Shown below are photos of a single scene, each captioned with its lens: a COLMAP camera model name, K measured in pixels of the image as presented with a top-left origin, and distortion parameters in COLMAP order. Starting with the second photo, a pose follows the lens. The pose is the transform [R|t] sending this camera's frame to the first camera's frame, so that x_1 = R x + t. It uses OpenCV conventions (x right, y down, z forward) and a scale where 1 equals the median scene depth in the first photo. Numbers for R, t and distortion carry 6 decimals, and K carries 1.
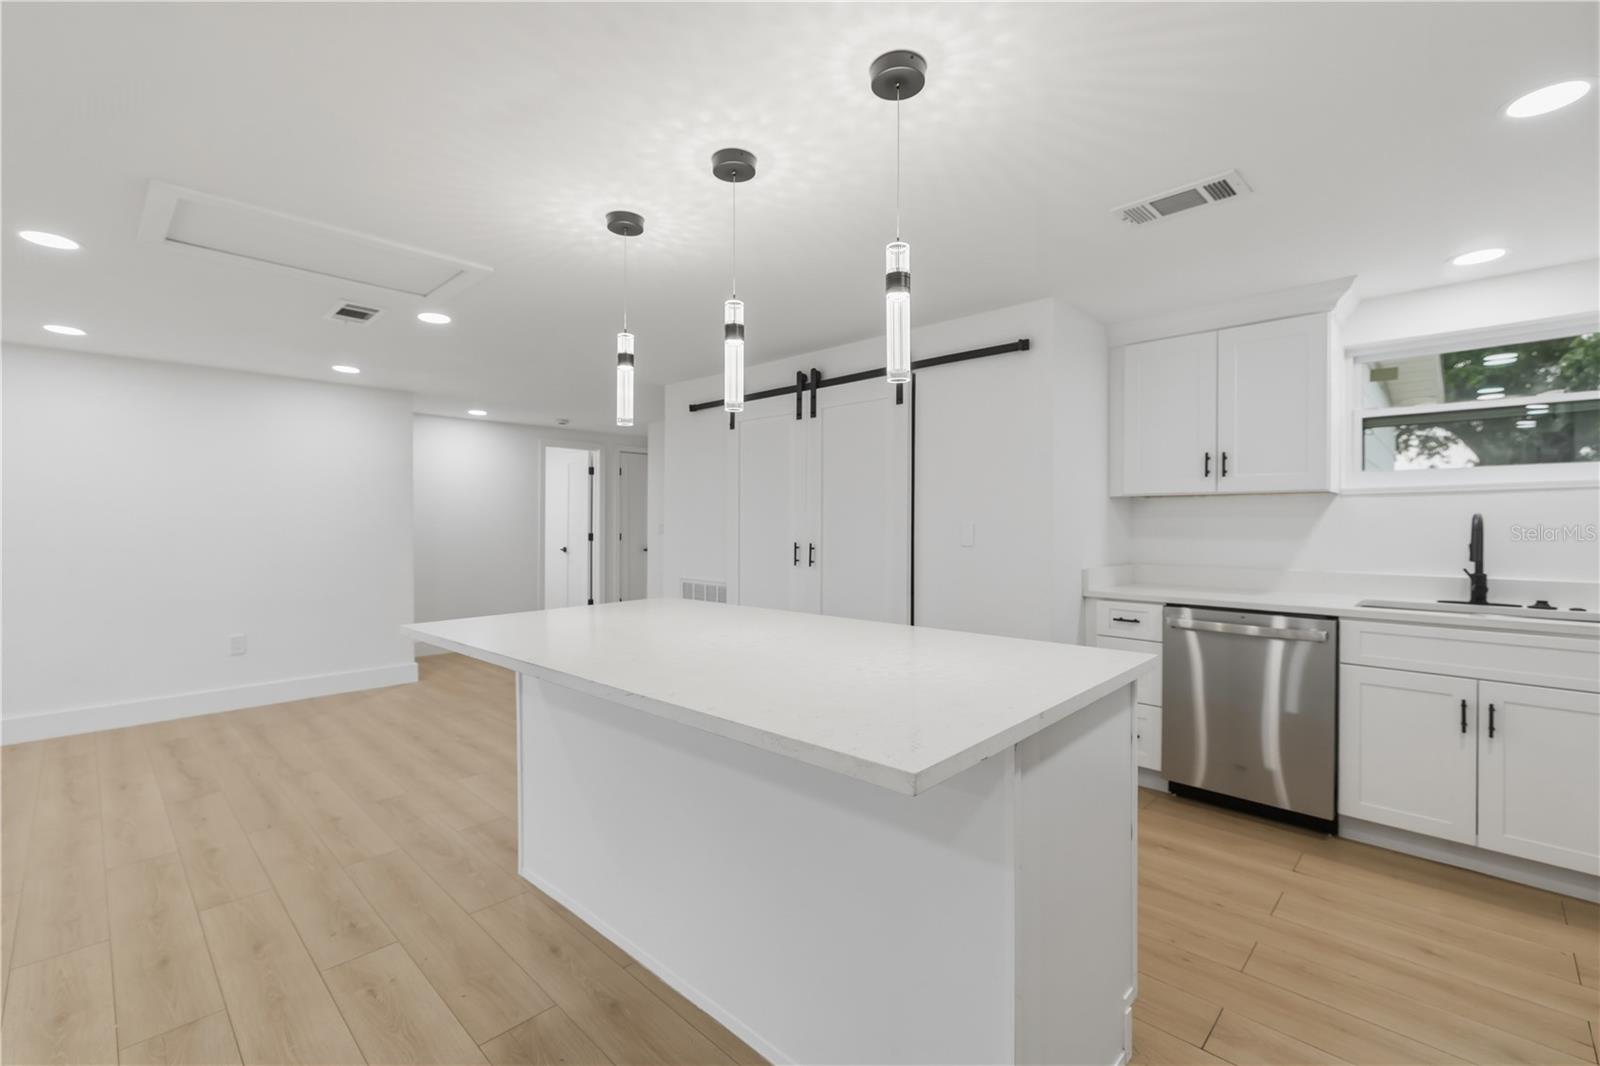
lens RADIAL K [[699.2, 0, 796.3], [0, 699.2, 525.5], [0, 0, 1]] dist [-0.002223, 0.002434]
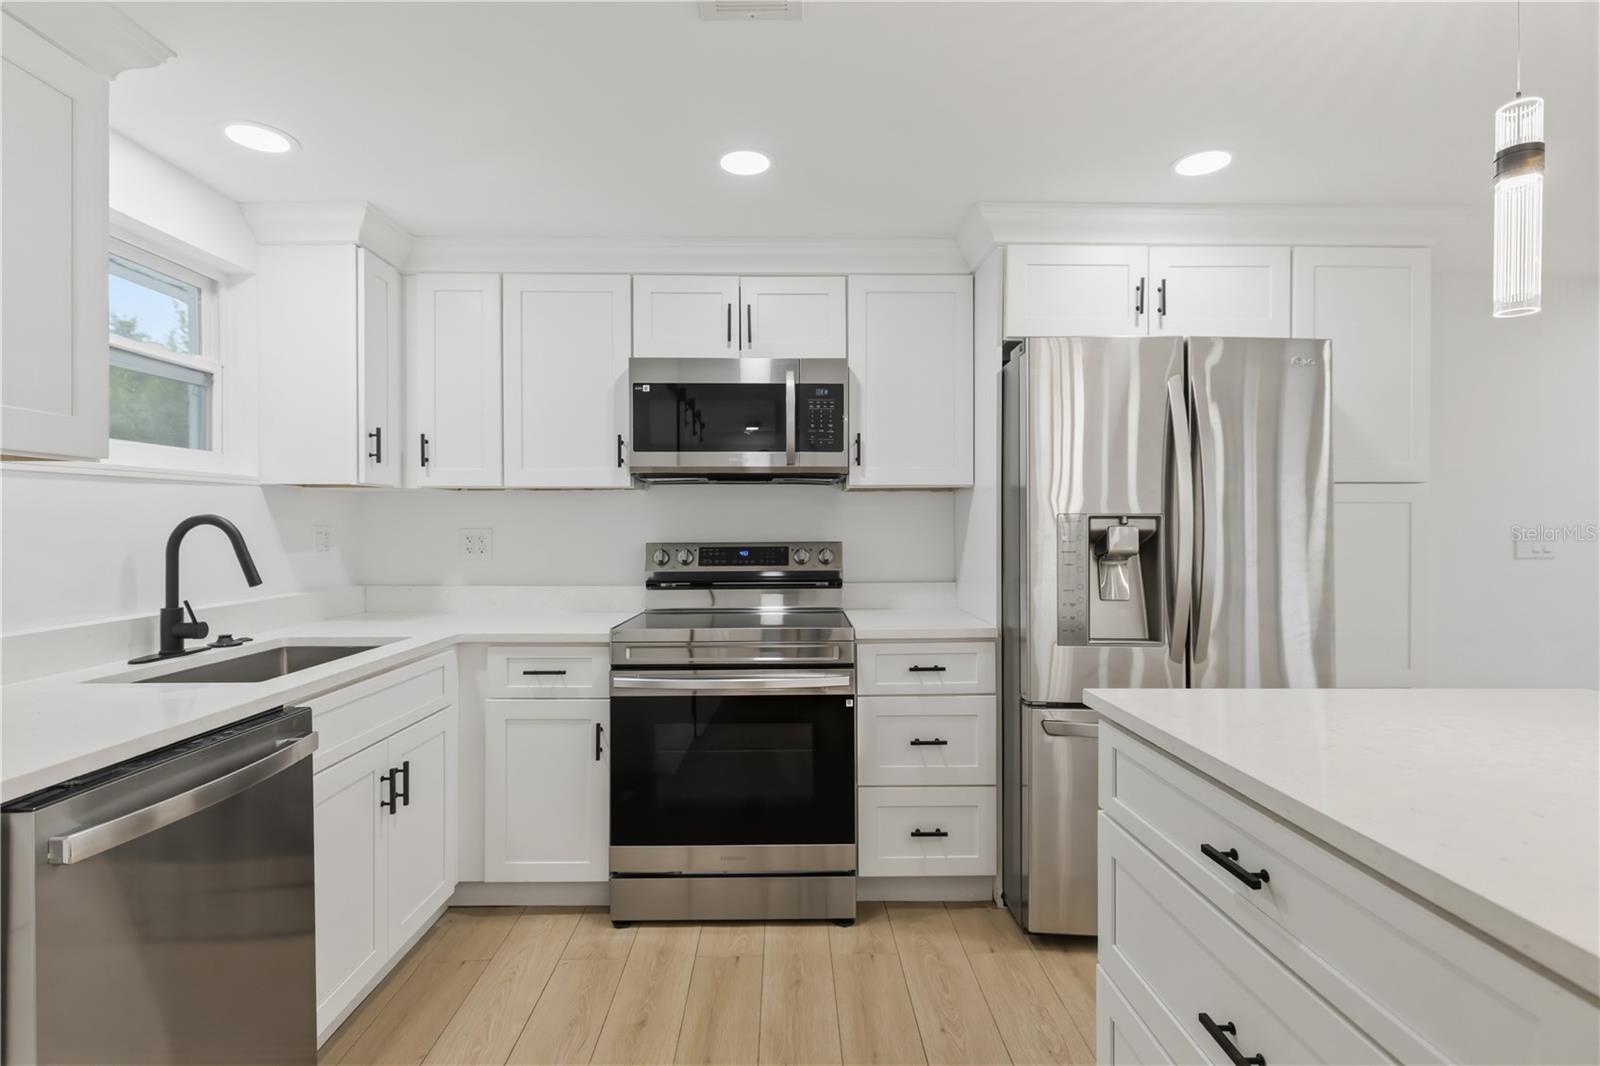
lens RADIAL K [[752.1, 0, 802.1], [0, 752.1, 530.0], [0, 0, 1]] dist [-0.000140, 0.003152]
pose [[-0.713509, -0.004417, 0.700633, 0.084443], [0.002422, 0.999959, 0.008771, -0.007003], [-0.700642, 0.007955, -0.713468, 1.079389]]
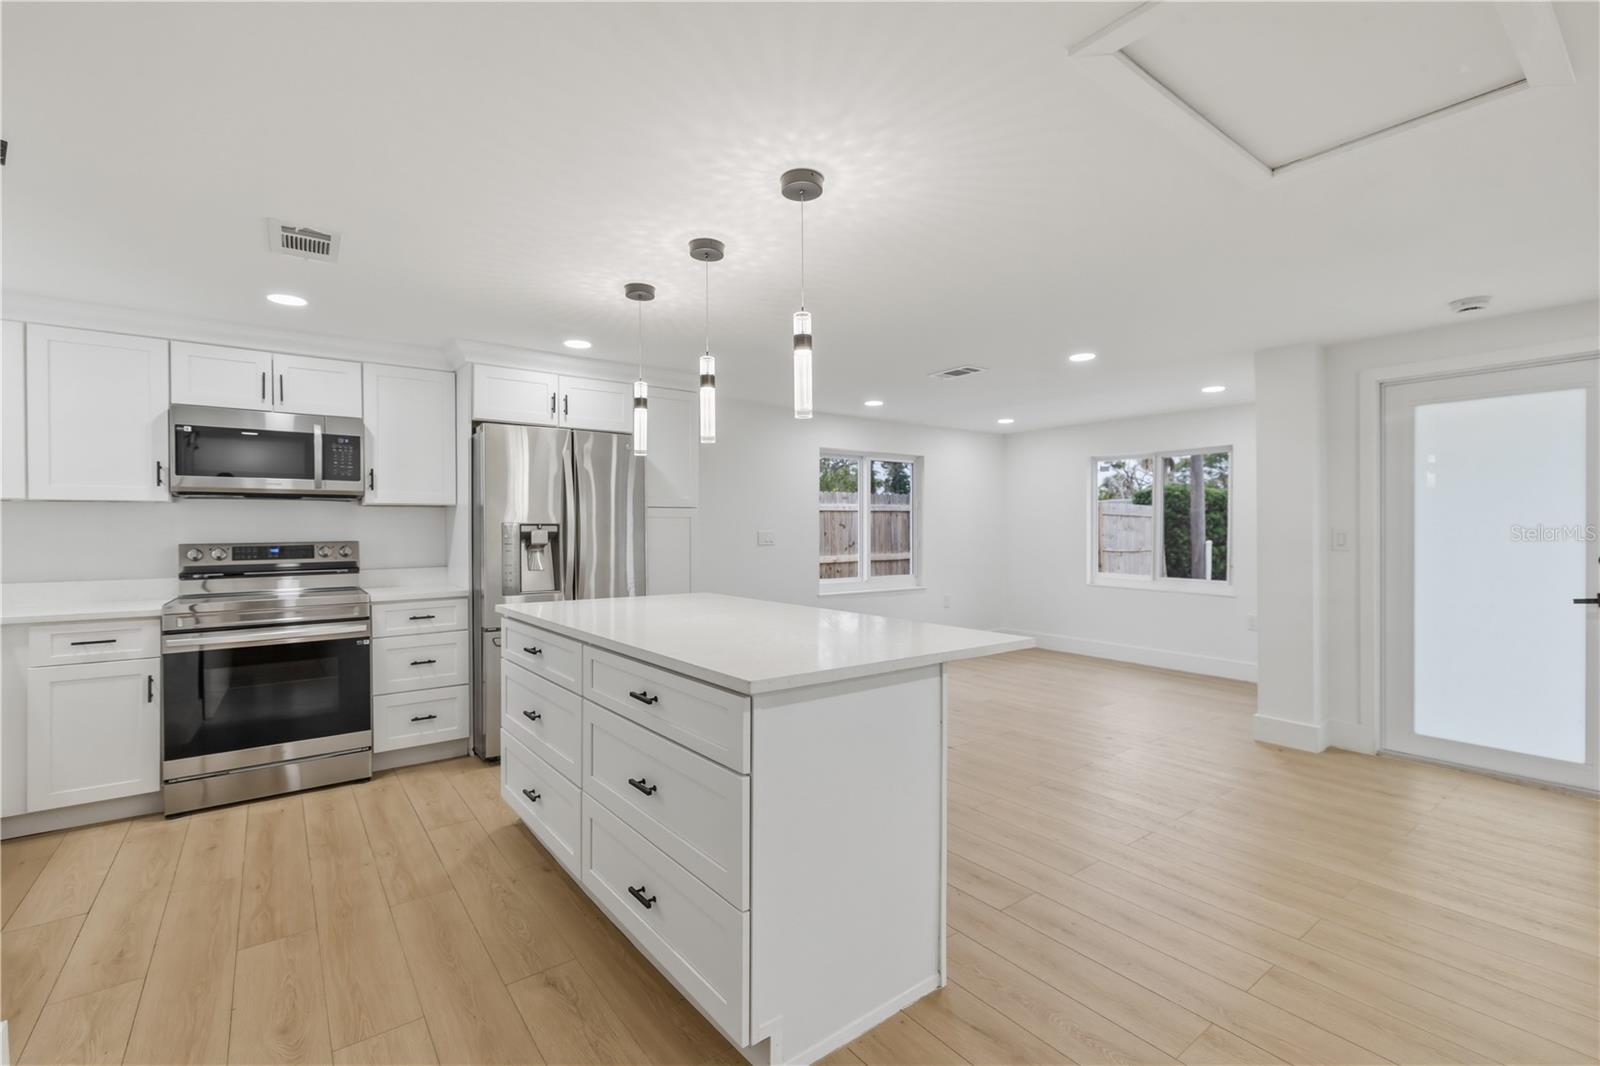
lens RADIAL K [[699.2, 0, 801.4], [0, 699.2, 531.2], [0, 0, 1]] dist [-0.002223, 0.002434]
pose [[-0.988599, 0.002395, 0.150555, -0.308006], [0.003552, 0.999966, 0.007417, -0.008672], [-0.150532, 0.007867, -0.988574, 1.543439]]
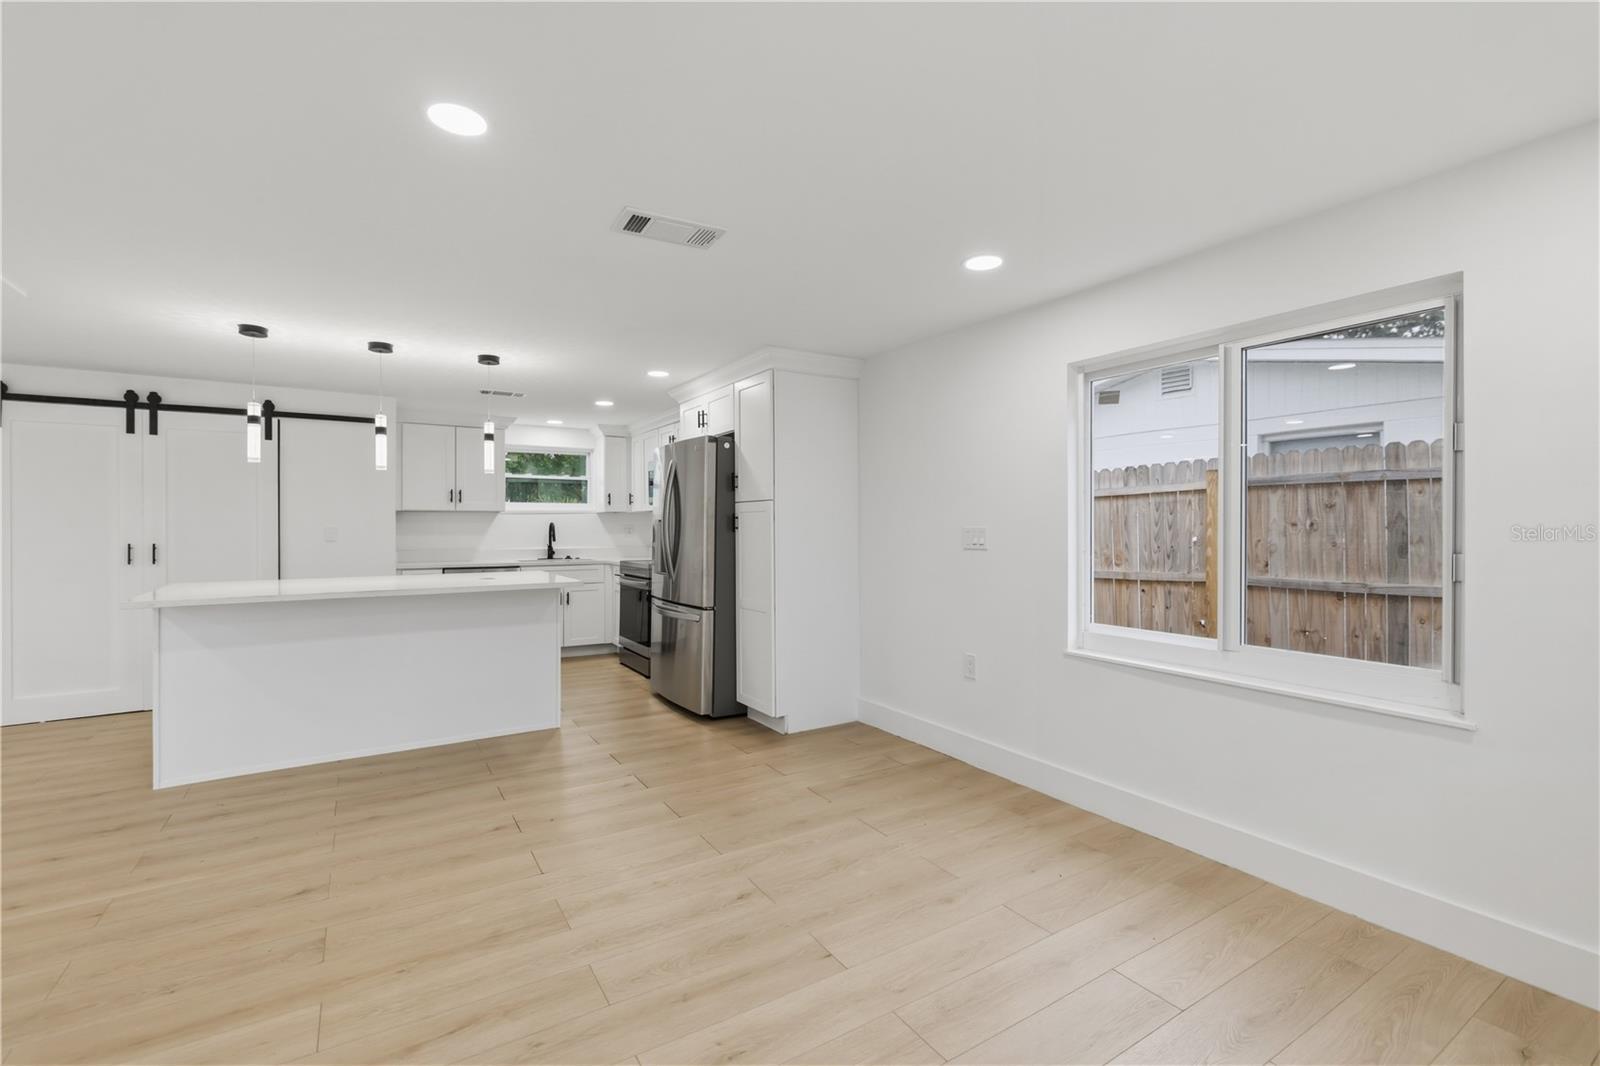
lens RADIAL K [[699.2, 0, 800.2], [0, 699.2, 527.8], [0, 0, 1]] dist [-0.002223, 0.002434]
pose [[0.236875, -0.001492, 0.971539, -1.205891], [0.005116, 0.999987, 0.000288, 0.005928], [-0.971527, 0.004903, 0.236879, -0.442065]]
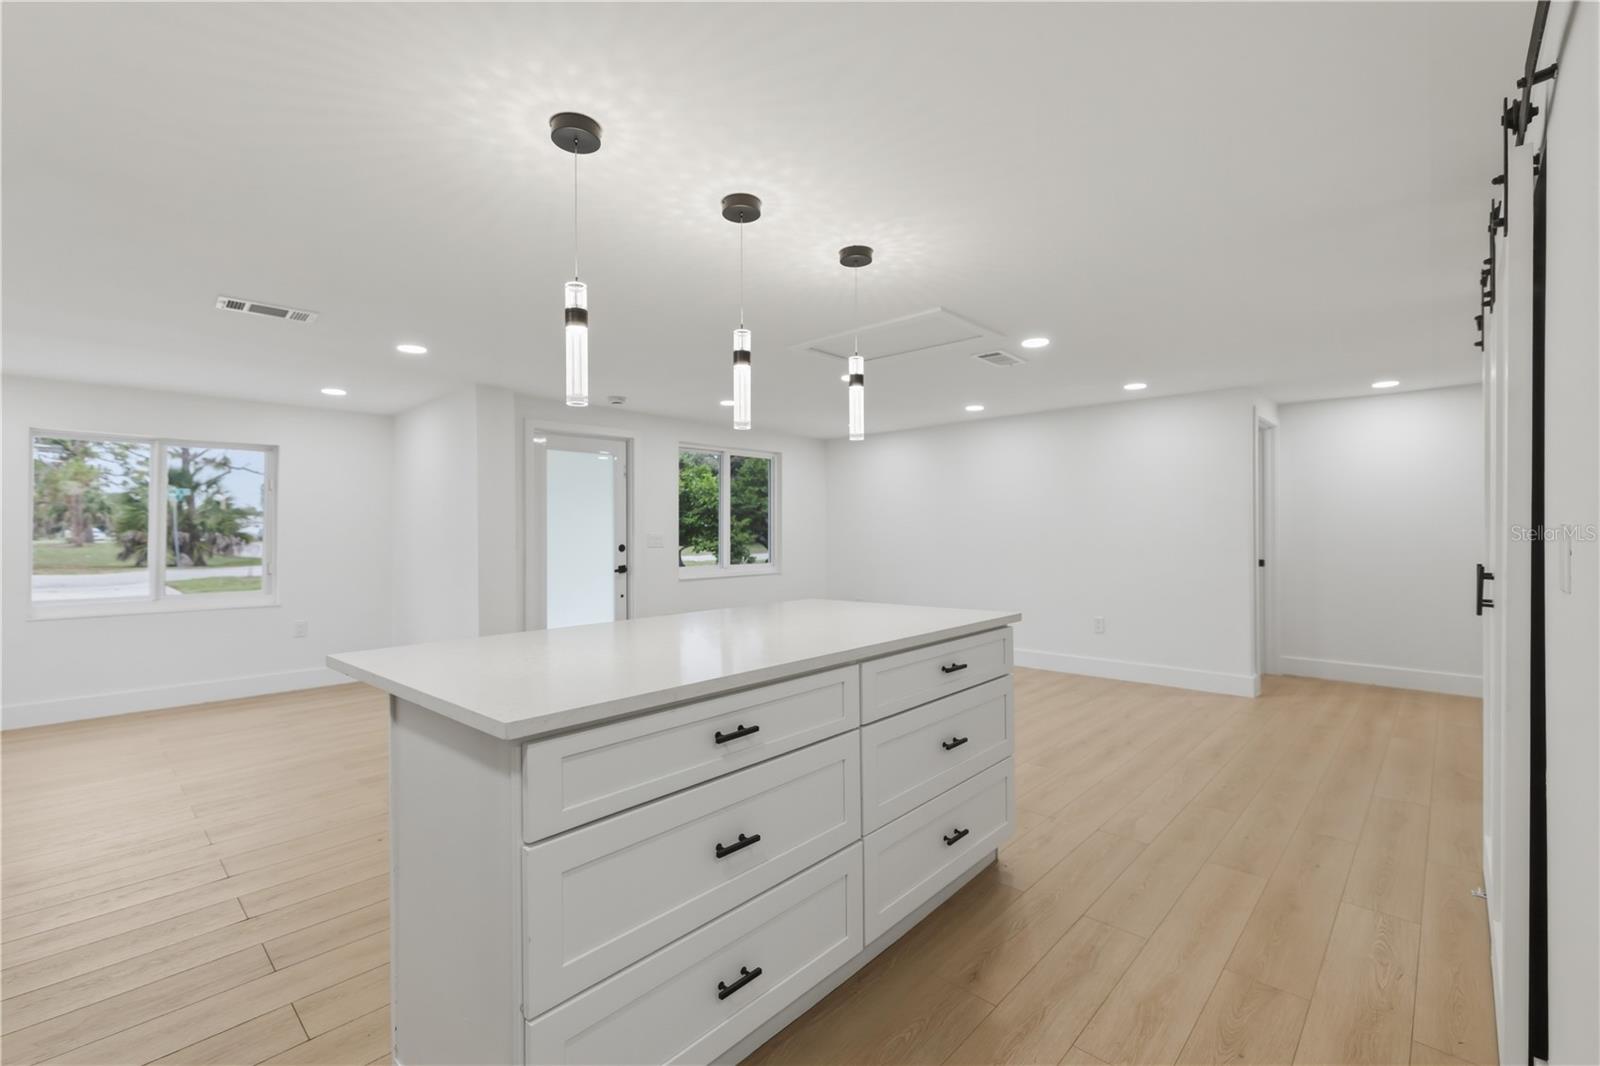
lens RADIAL K [[699.2, 0, 795.4], [0, 699.2, 531.1], [0, 0, 1]] dist [-0.002223, 0.002434]
pose [[0.012484, 0.003710, -0.999915, 0.709629], [0.003910, 0.999985, 0.003759, -0.005565], [0.999914, -0.003956, 0.012470, 0.737307]]
